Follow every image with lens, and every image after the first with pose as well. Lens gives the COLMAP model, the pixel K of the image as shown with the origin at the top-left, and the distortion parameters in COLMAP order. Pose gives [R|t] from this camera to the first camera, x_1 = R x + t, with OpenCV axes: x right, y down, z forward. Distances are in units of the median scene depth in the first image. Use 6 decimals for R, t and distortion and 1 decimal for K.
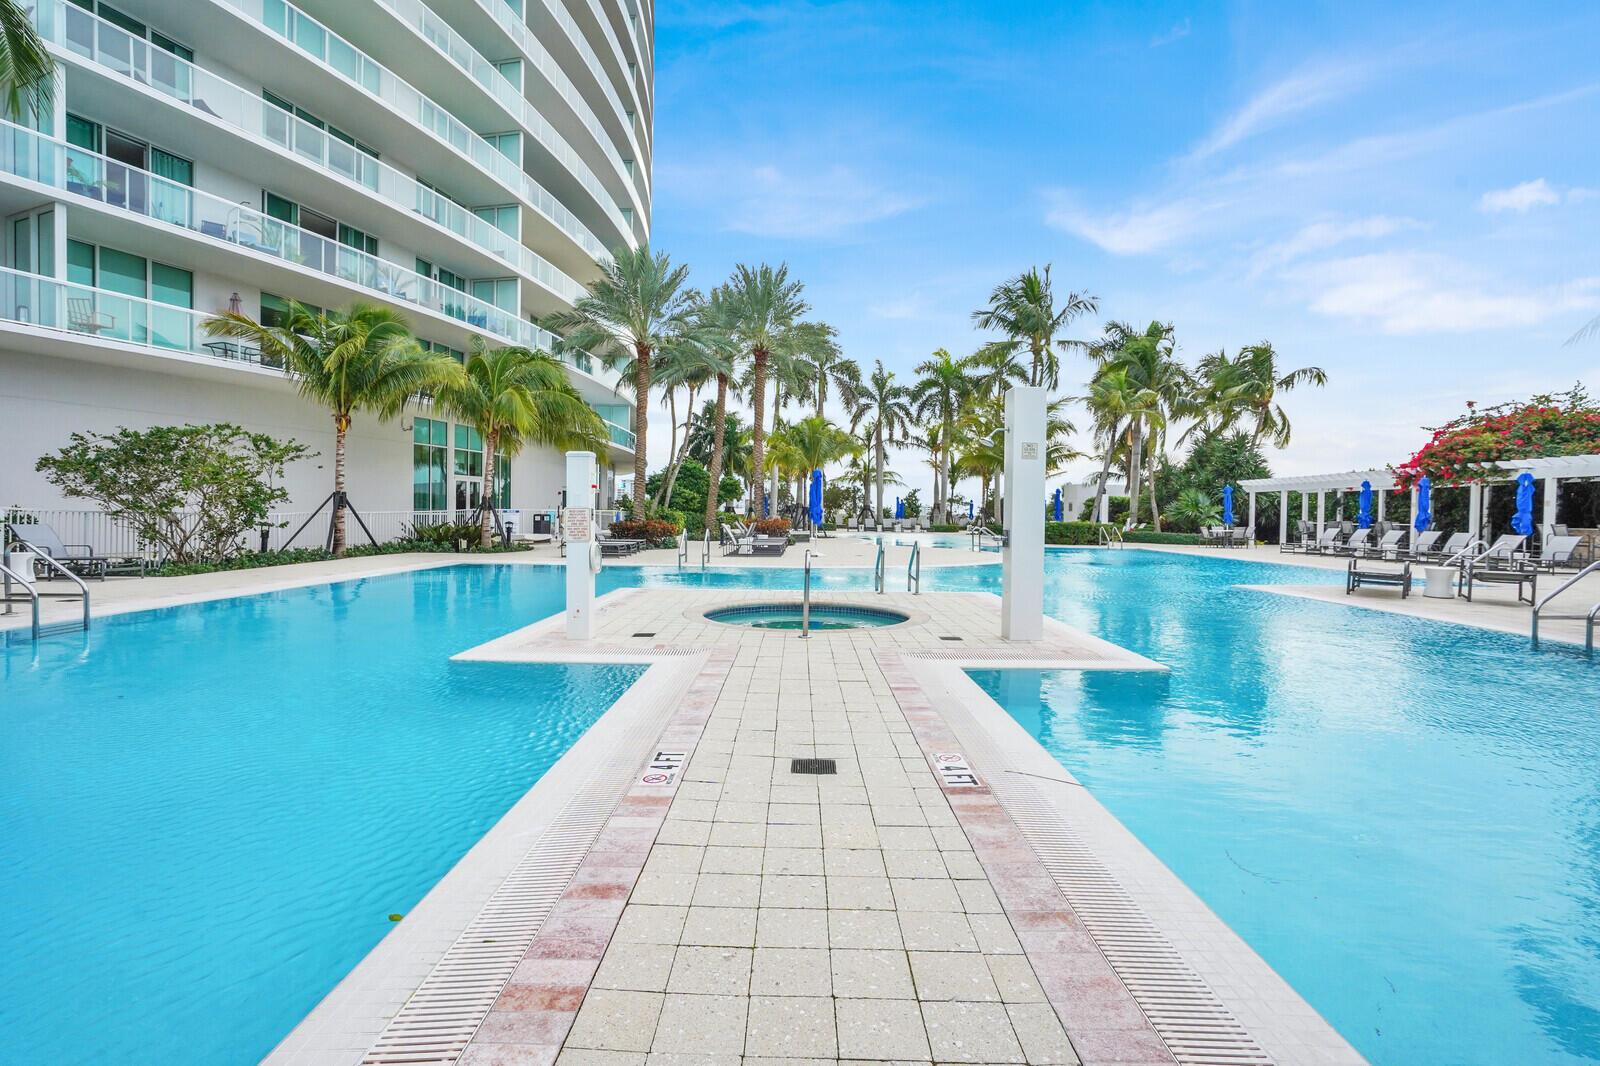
lens RADIAL K [[754.7, 0, 800.0], [0, 754.7, 533.0], [0, 0, 1]] dist [-0.023347, 0.000403]
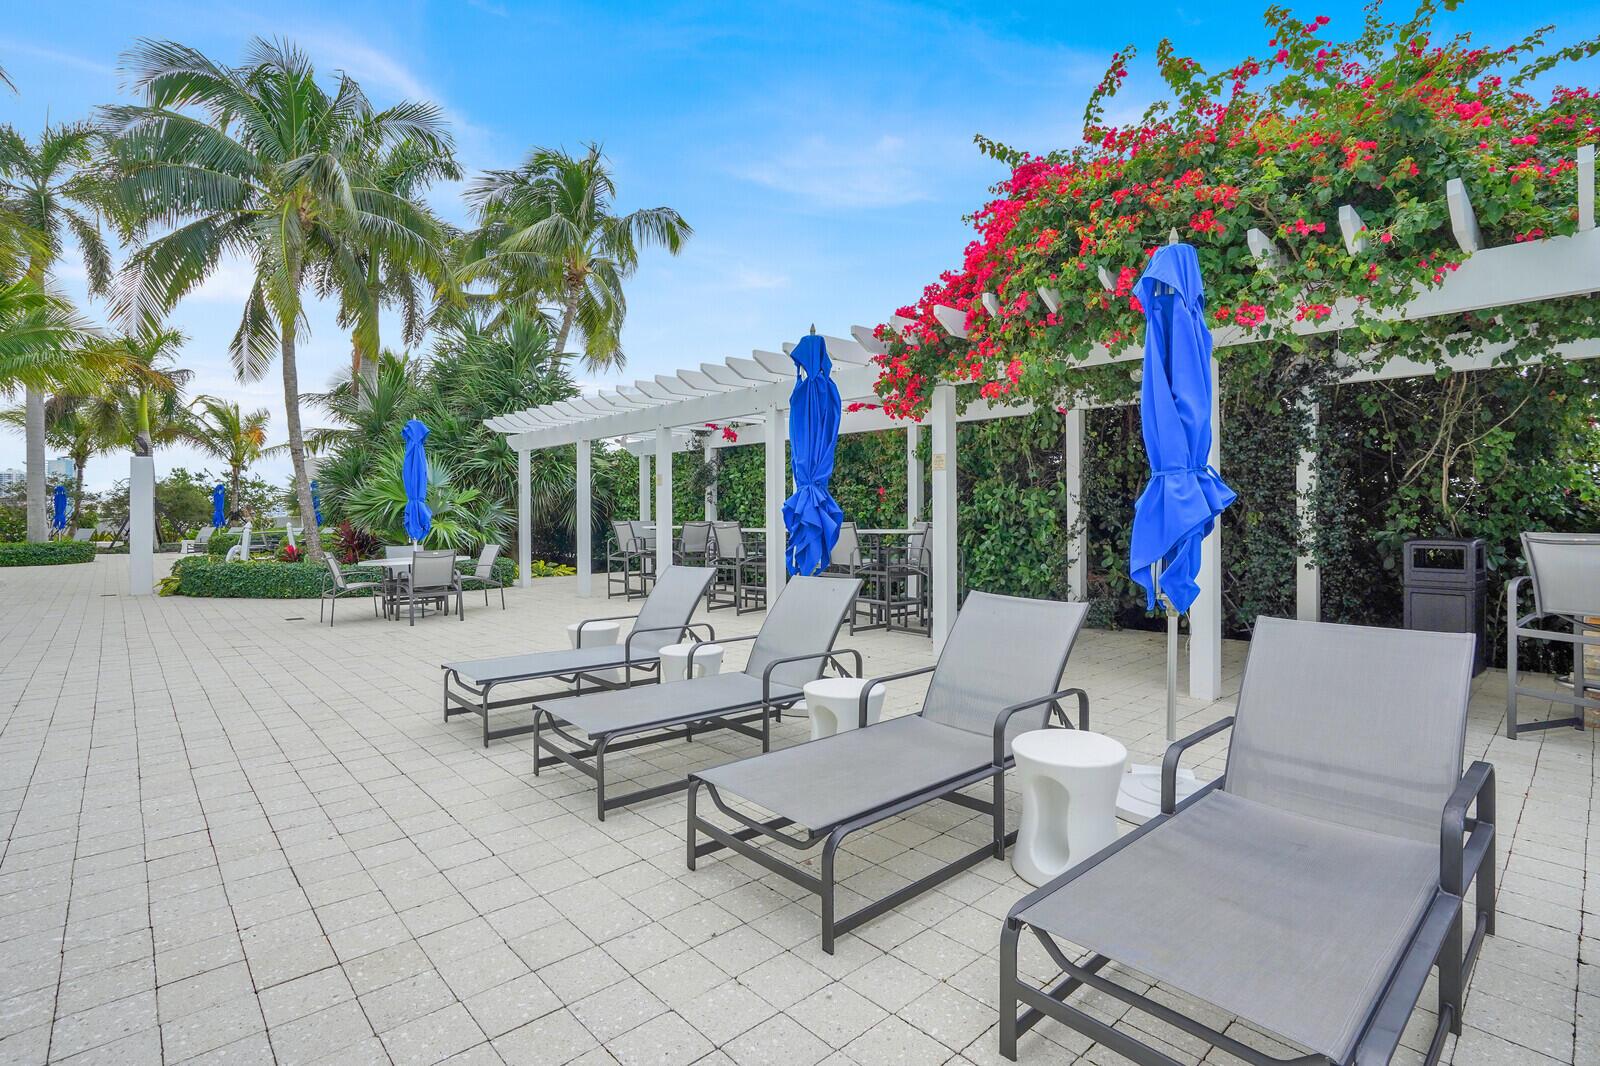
lens RADIAL K [[754.7, 0, 800.0], [0, 754.7, 533.0], [0, 0, 1]] dist [-0.023347, 0.000403]
pose [[0.740703, -0.024097, 0.671400, 0.447517], [0.025337, 0.999648, 0.007926, -0.010800], [-0.671355, 0.011141, 0.741053, 0.613753]]
